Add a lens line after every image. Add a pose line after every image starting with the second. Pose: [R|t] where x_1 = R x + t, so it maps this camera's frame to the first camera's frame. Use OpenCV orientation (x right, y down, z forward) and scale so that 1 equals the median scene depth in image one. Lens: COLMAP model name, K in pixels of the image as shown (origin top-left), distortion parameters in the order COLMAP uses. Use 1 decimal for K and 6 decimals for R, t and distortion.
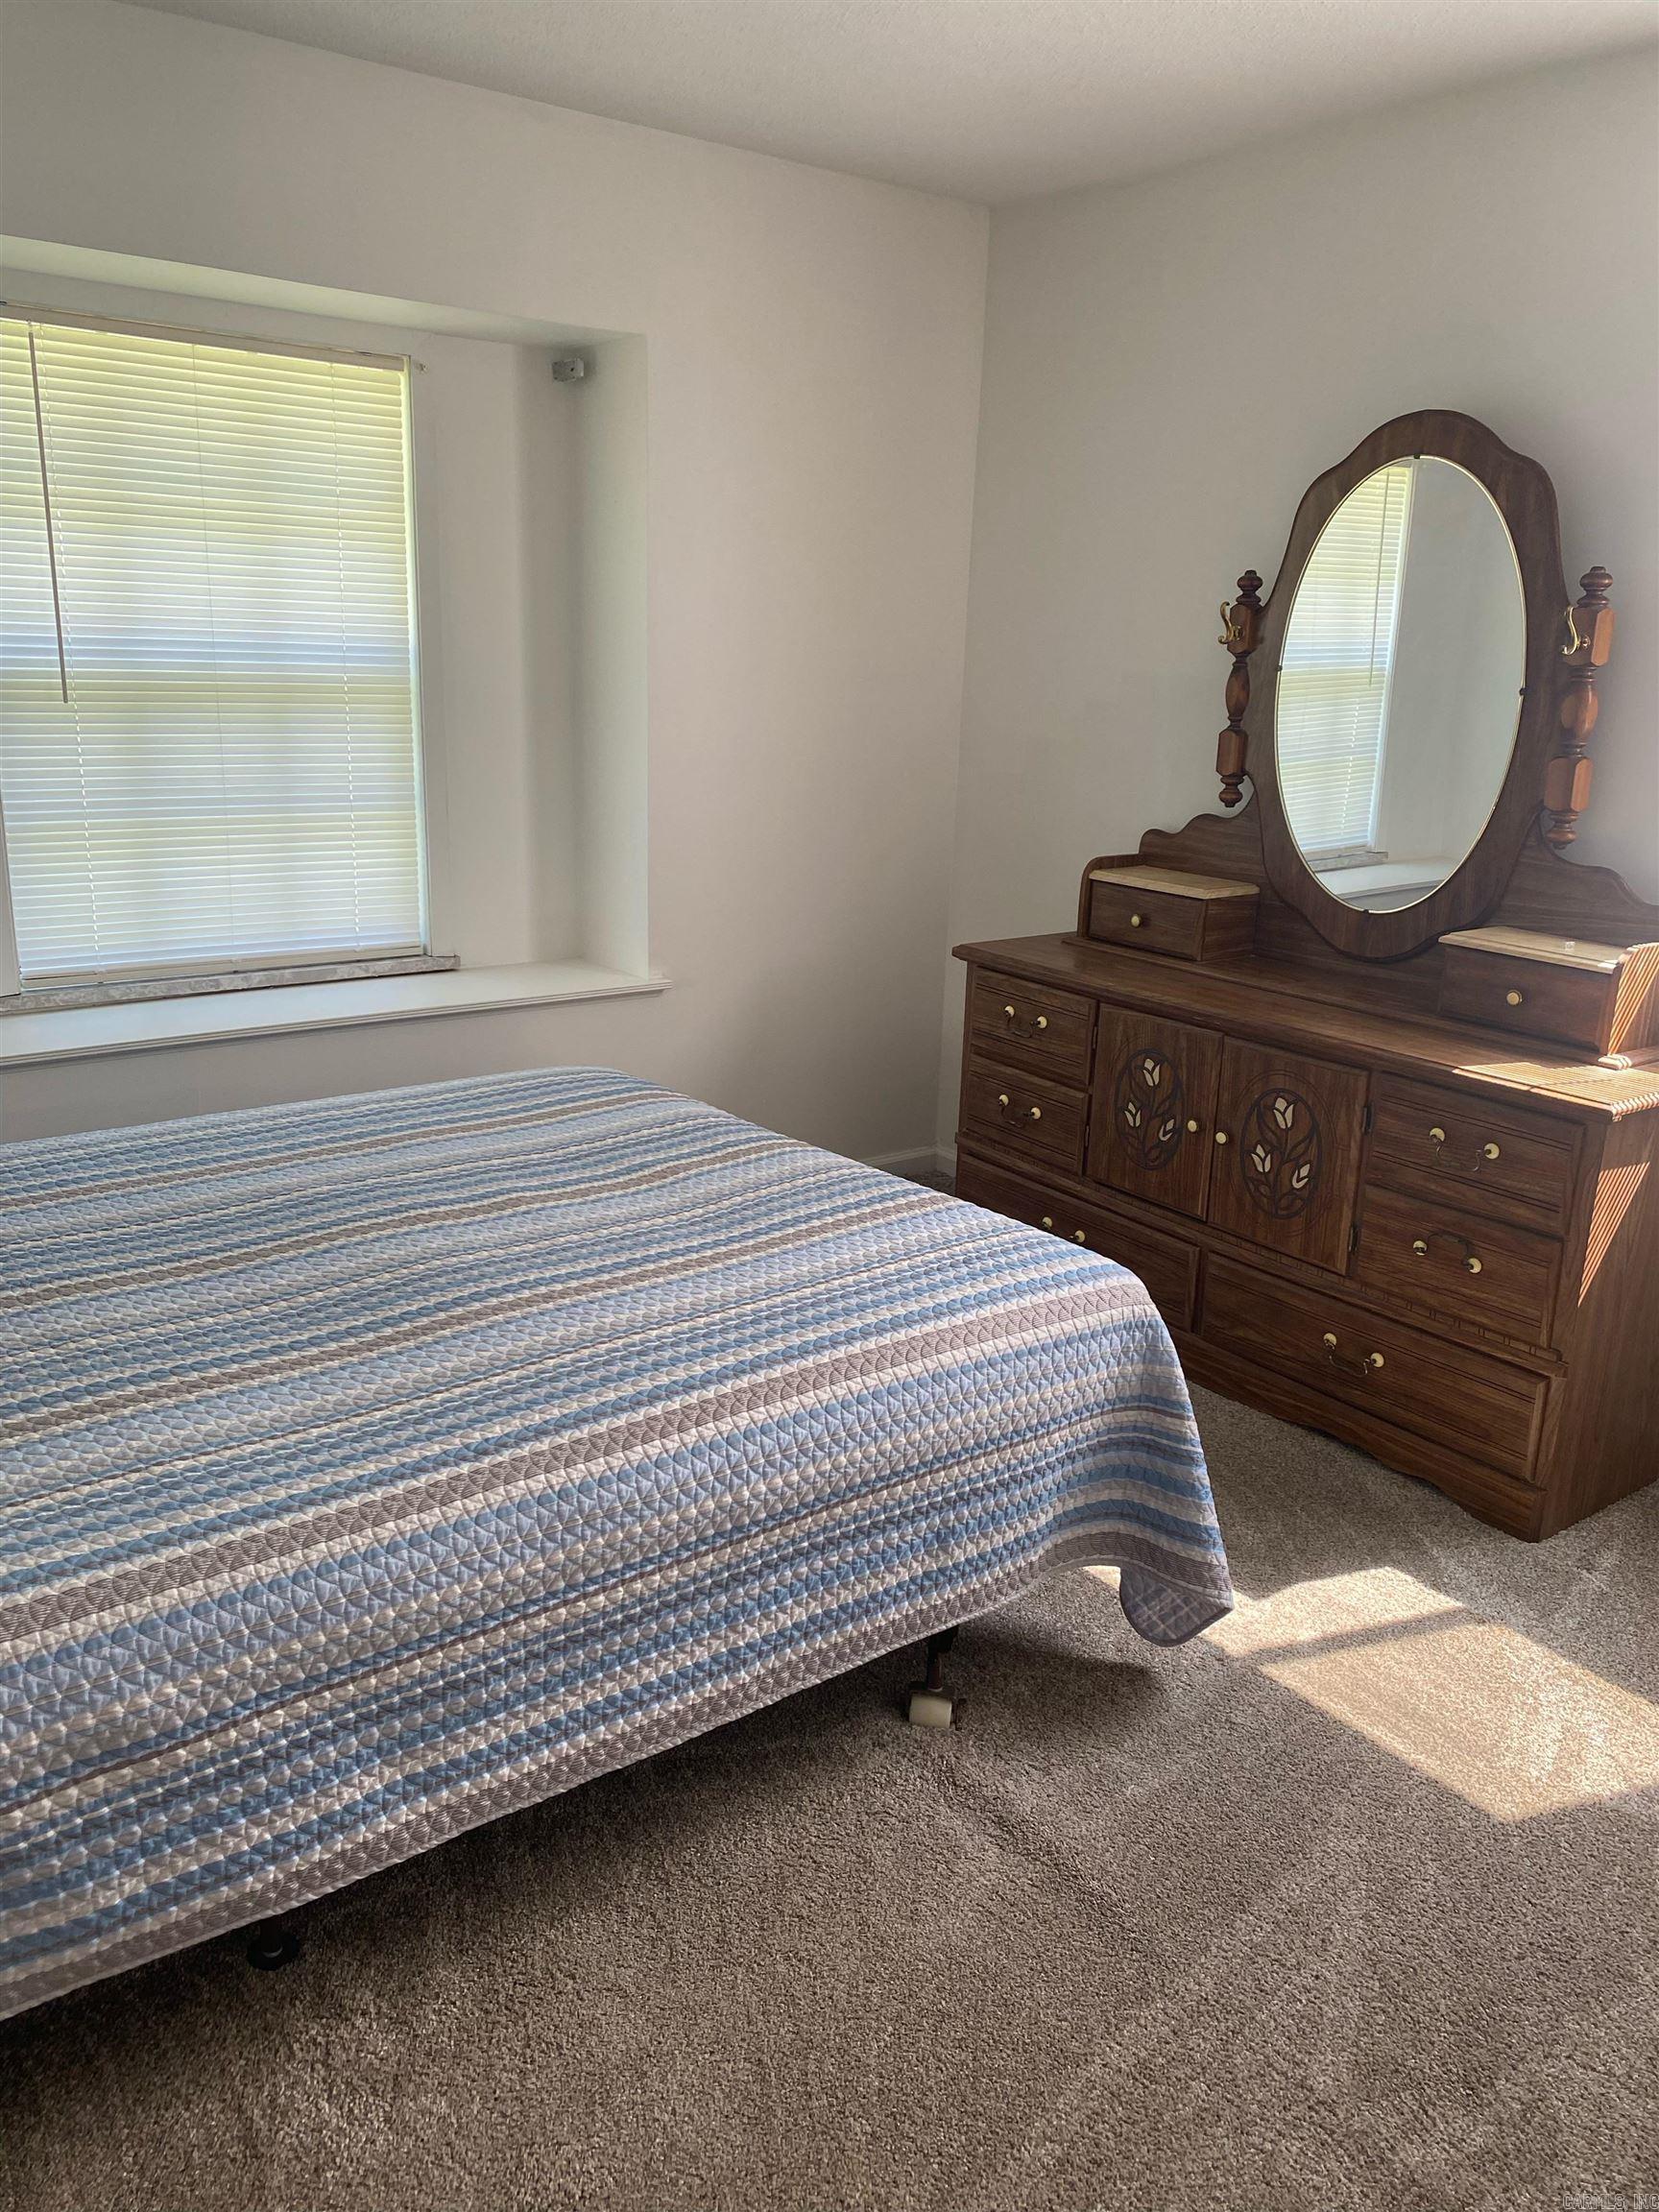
lens RADIAL K [[1685.9, 0, 813.0], [0, 1685.9, 1106.6], [0, 0, 1]] dist [0.005958, 0.000174]
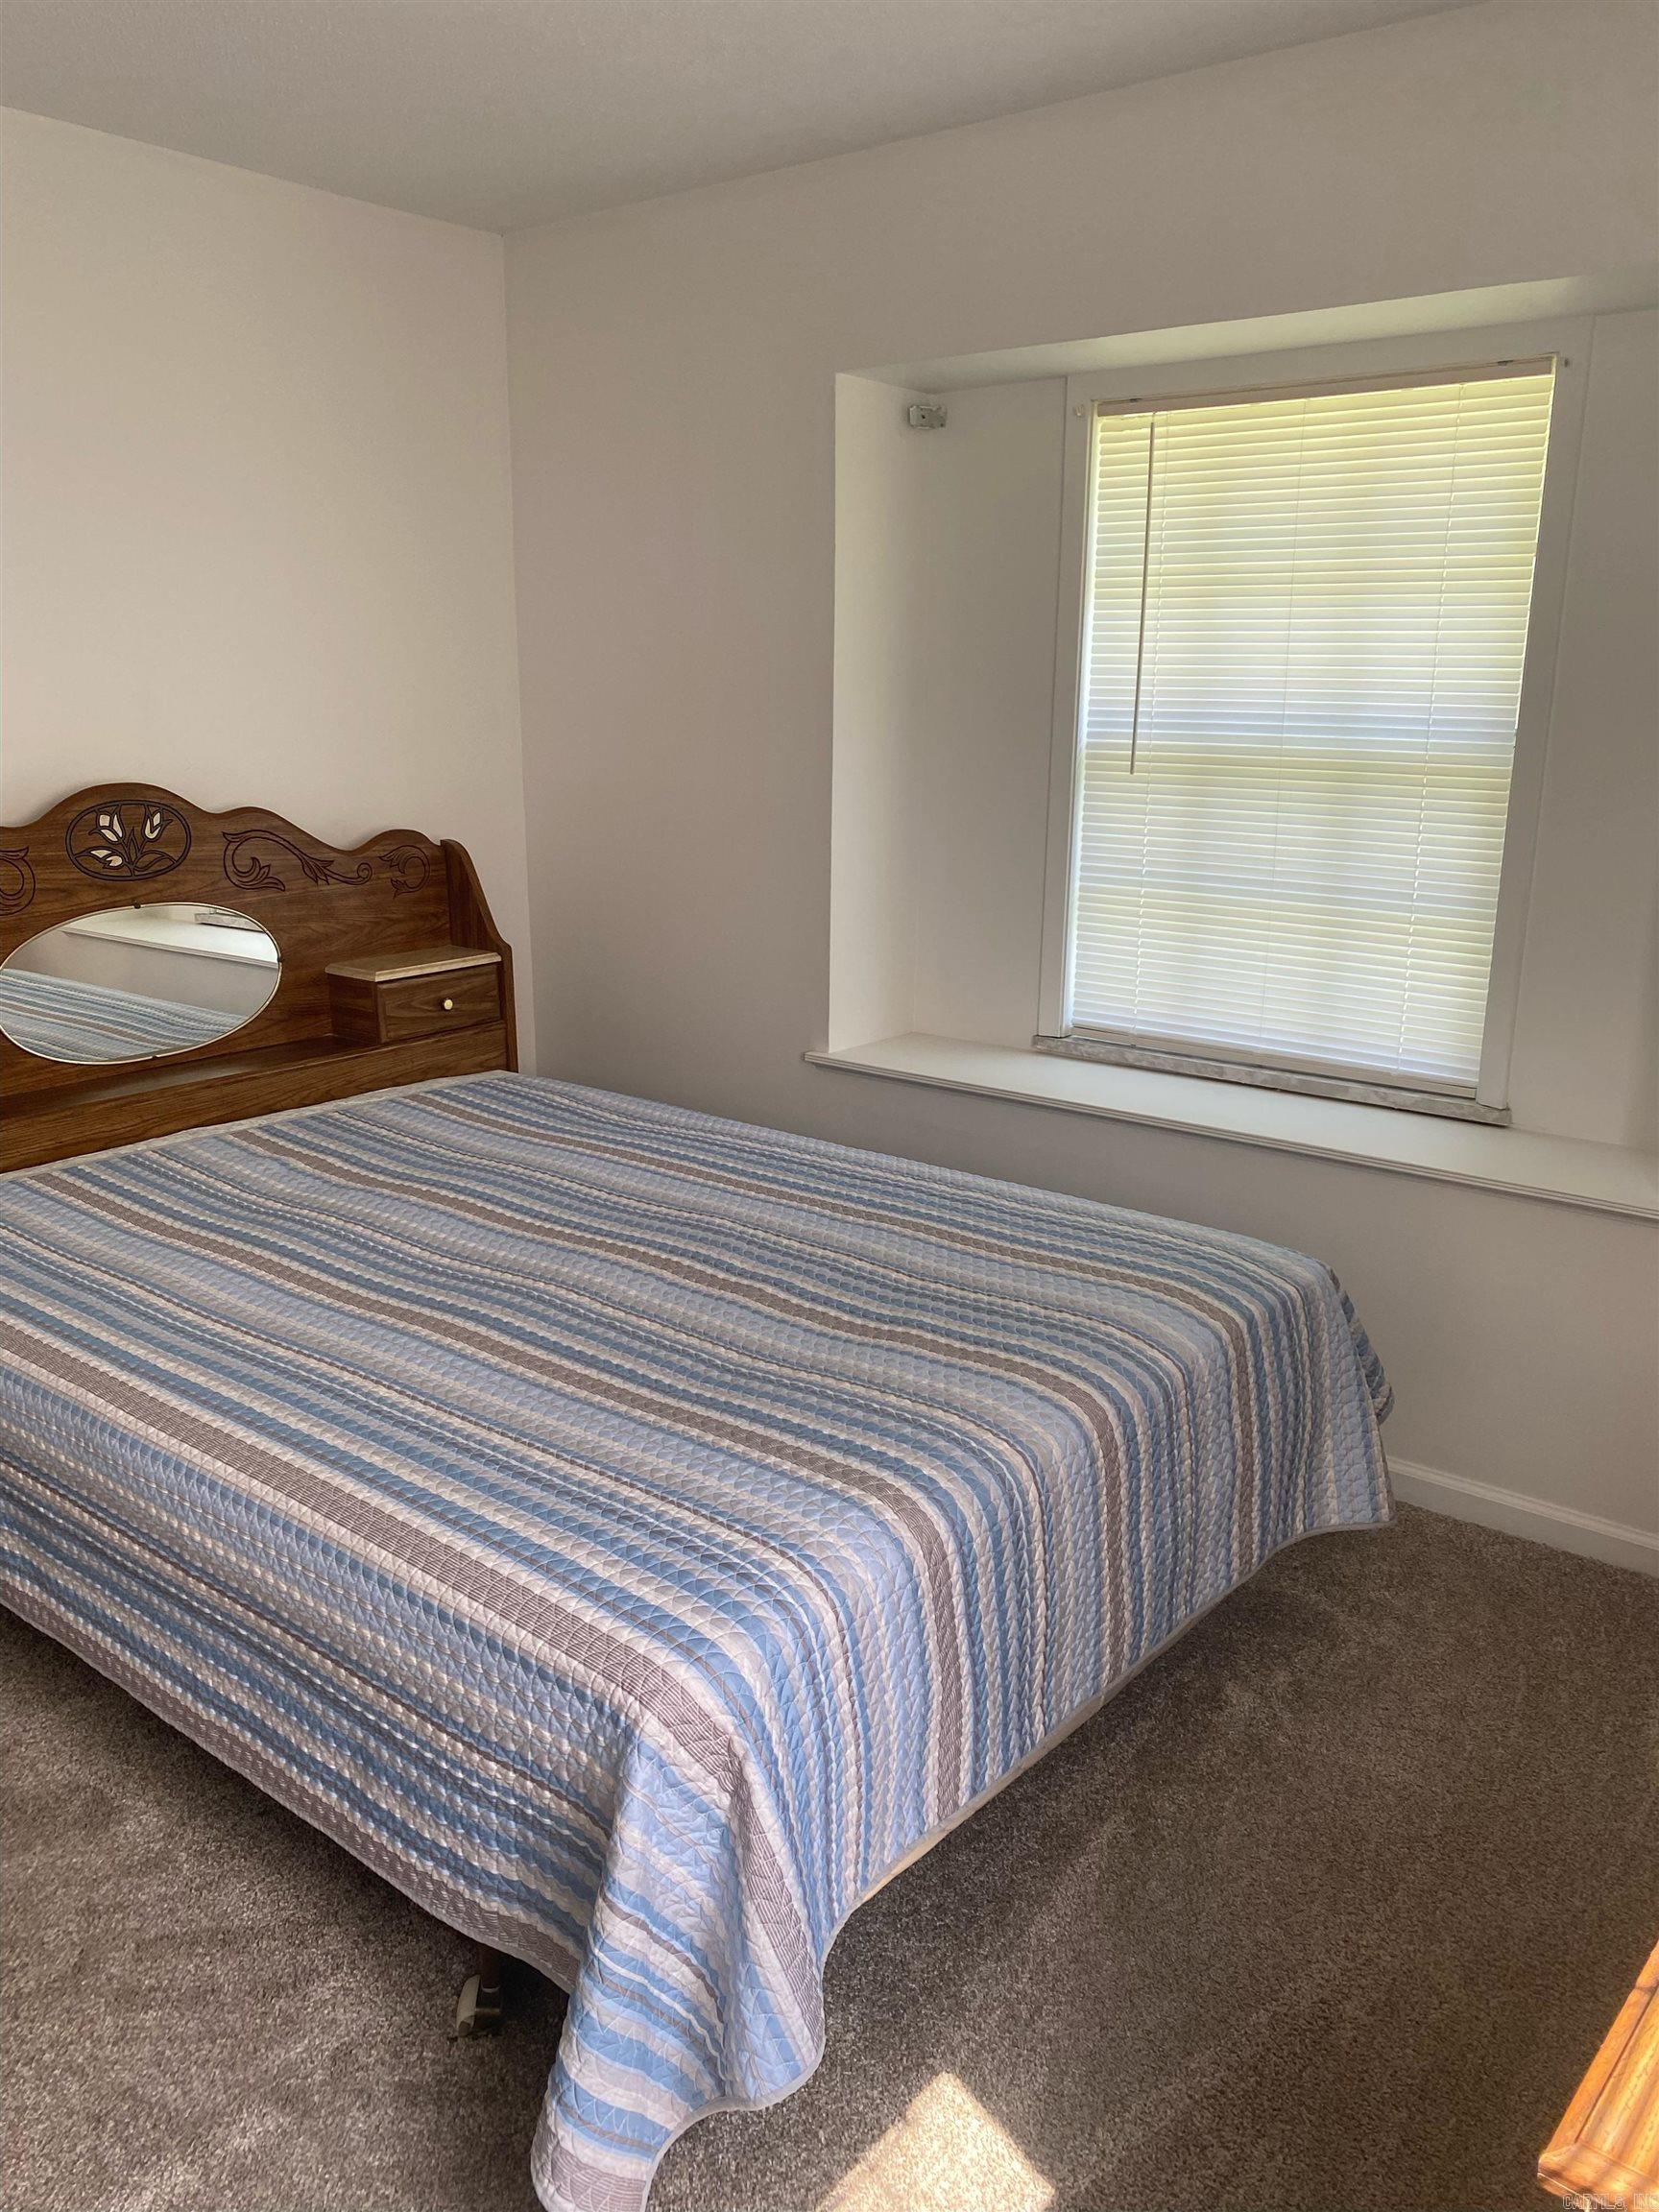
lens RADIAL K [[1648.2, 0, 829.5], [0, 1648.2, 1106.0], [0, 0, 1]] dist [0.050082, -0.076716]
pose [[0.235782, 0.212541, -0.948279, 0.582553], [-0.262905, 0.953355, 0.148309, -0.161791], [0.935568, 0.214339, 0.280662, 0.645303]]
